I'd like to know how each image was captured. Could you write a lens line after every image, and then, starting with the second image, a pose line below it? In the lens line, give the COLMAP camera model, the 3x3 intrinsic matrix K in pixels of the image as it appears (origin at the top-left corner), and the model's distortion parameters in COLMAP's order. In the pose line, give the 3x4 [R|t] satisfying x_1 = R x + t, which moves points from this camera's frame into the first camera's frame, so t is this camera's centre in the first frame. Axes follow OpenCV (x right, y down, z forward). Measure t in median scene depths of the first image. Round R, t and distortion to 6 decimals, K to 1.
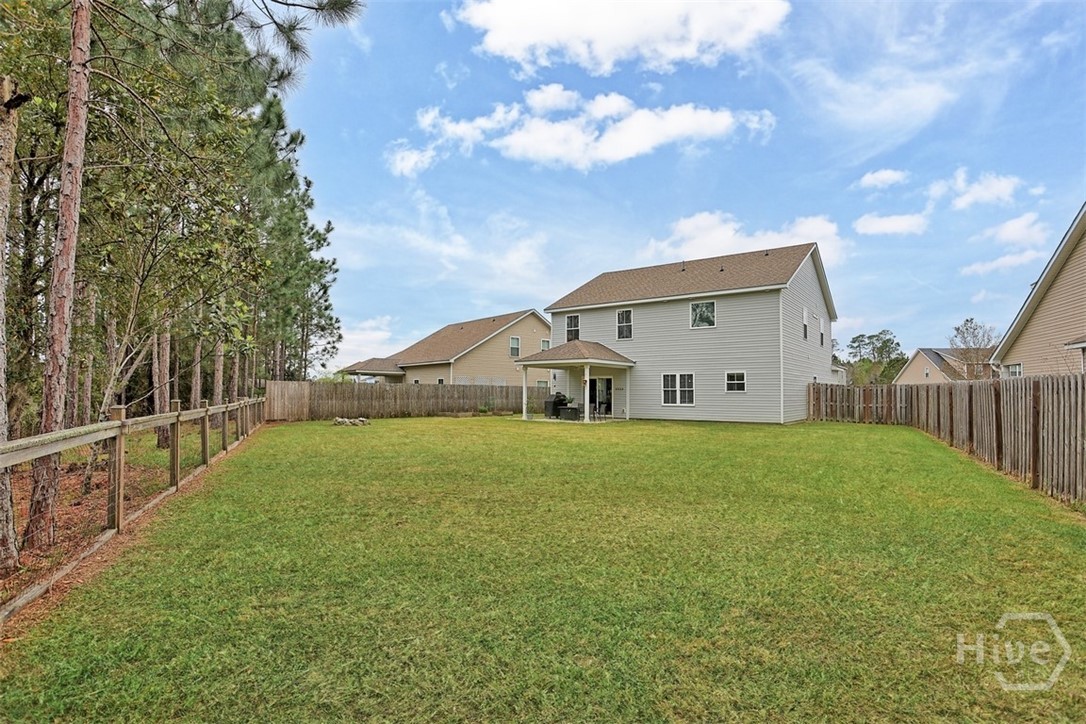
lens RADIAL K [[536.4, 0, 542.9], [0, 536.4, 368.0], [0, 0, 1]] dist [0.000605, 0.000518]
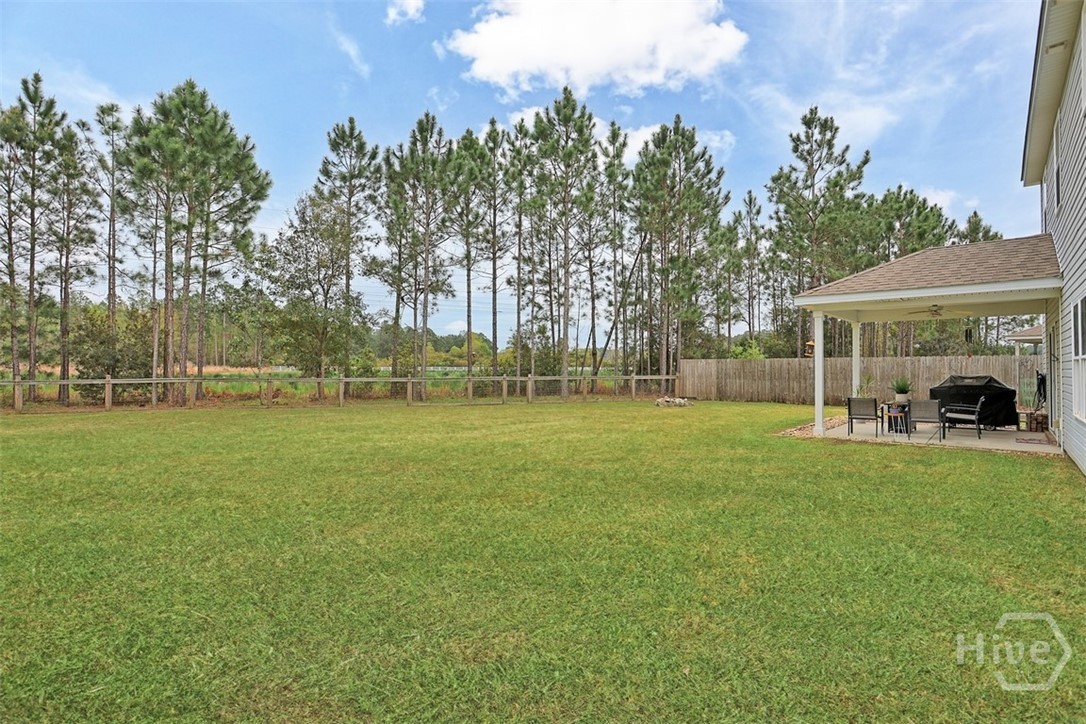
lens RADIAL K [[536.4, 0, 543.6], [0, 536.4, 358.6], [0, 0, 1]] dist [0.000605, 0.000518]
pose [[0.999995, 0.000419, -0.002976, 0.042276], [-0.000452, 0.999939, -0.011020, 0.002283], [0.002971, 0.011022, 0.999935, -0.101842]]
